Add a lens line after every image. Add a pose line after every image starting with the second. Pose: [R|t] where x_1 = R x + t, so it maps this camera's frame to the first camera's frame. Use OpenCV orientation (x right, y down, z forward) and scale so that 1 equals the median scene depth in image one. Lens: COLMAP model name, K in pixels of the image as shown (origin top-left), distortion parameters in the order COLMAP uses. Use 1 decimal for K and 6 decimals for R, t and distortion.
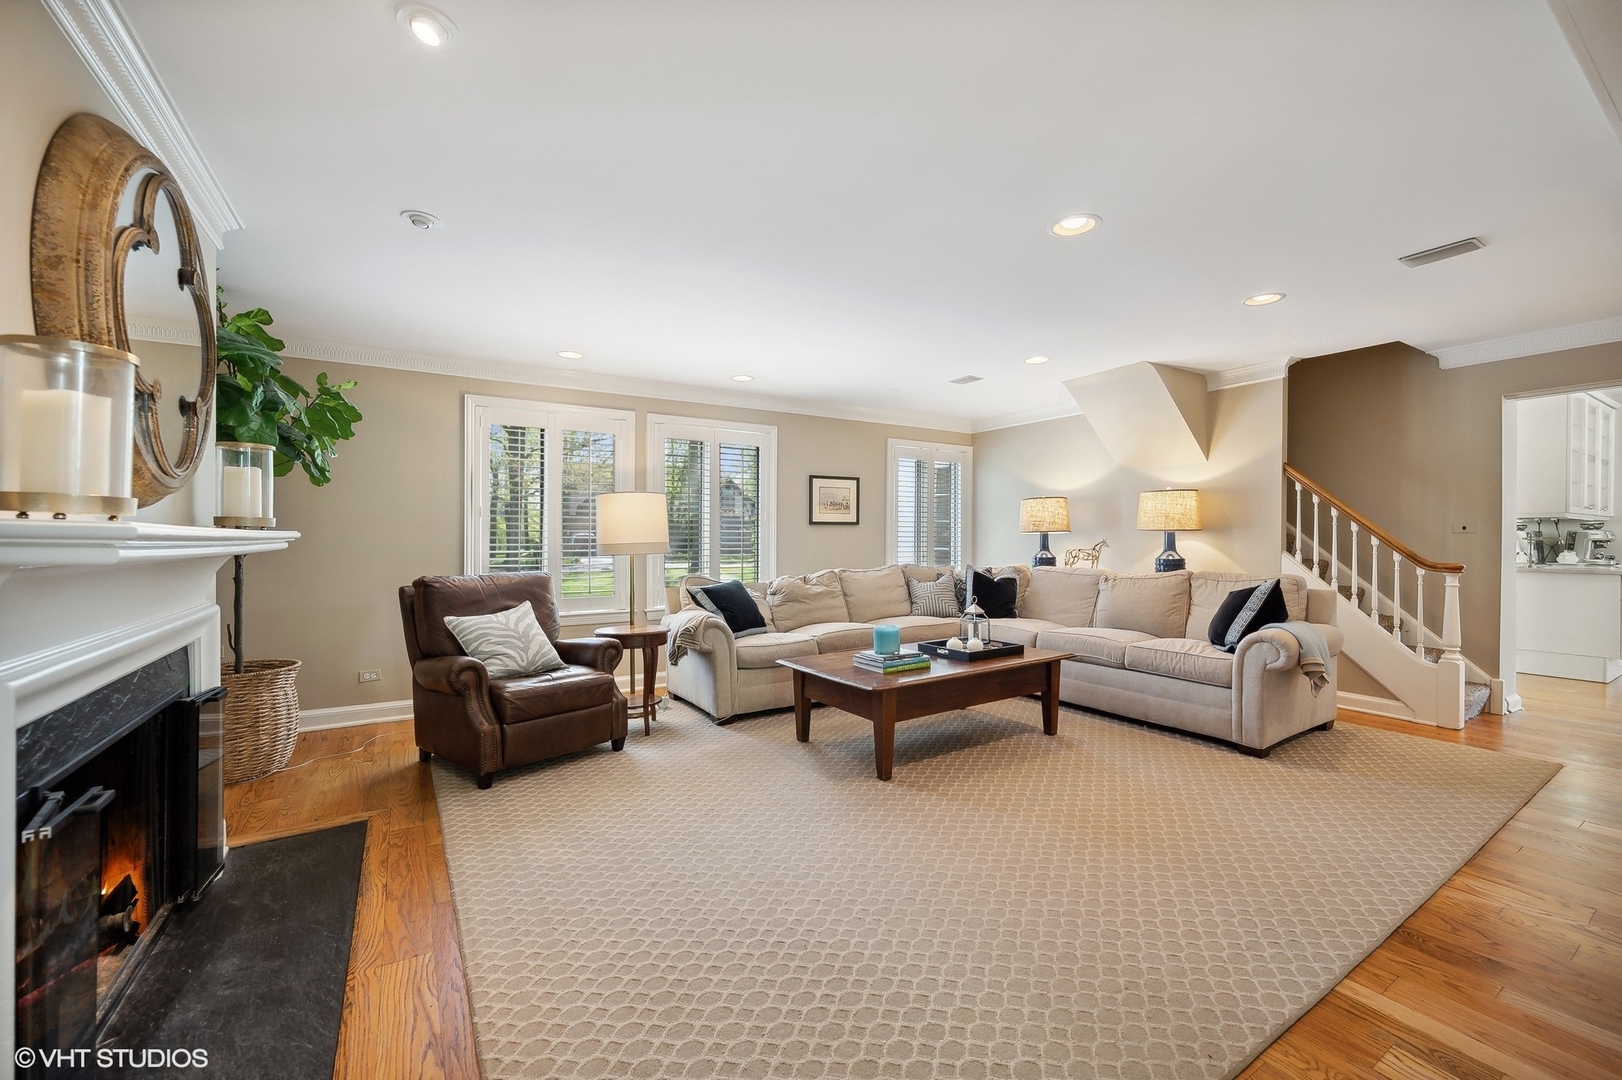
lens RADIAL K [[656.2, 0, 824.4], [0, 656.2, 535.7], [0, 0, 1]] dist [-0.005728, -0.000815]
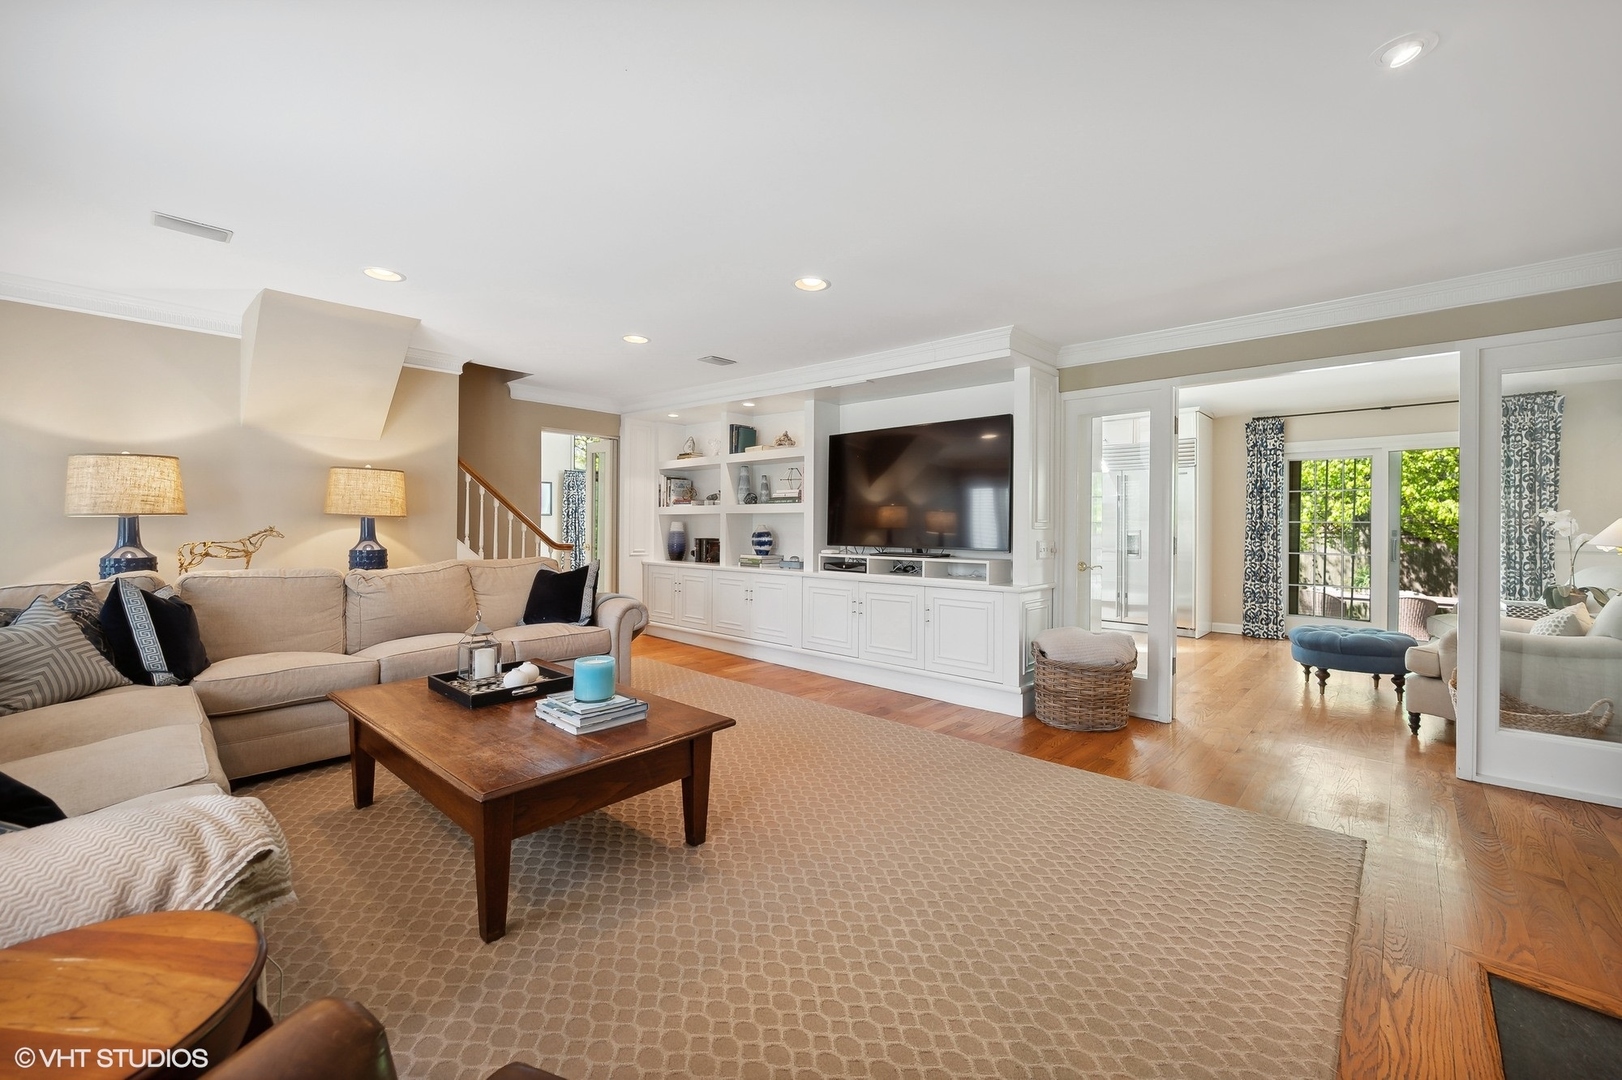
lens RADIAL K [[656.2, 0, 820.1], [0, 656.2, 535.6], [0, 0, 1]] dist [-0.005728, -0.000815]
pose [[-0.265859, -0.010611, 0.963954, -0.421623], [-0.002470, 0.999944, 0.010326, 0.006727], [-0.964009, 0.000364, -0.265870, 0.671846]]
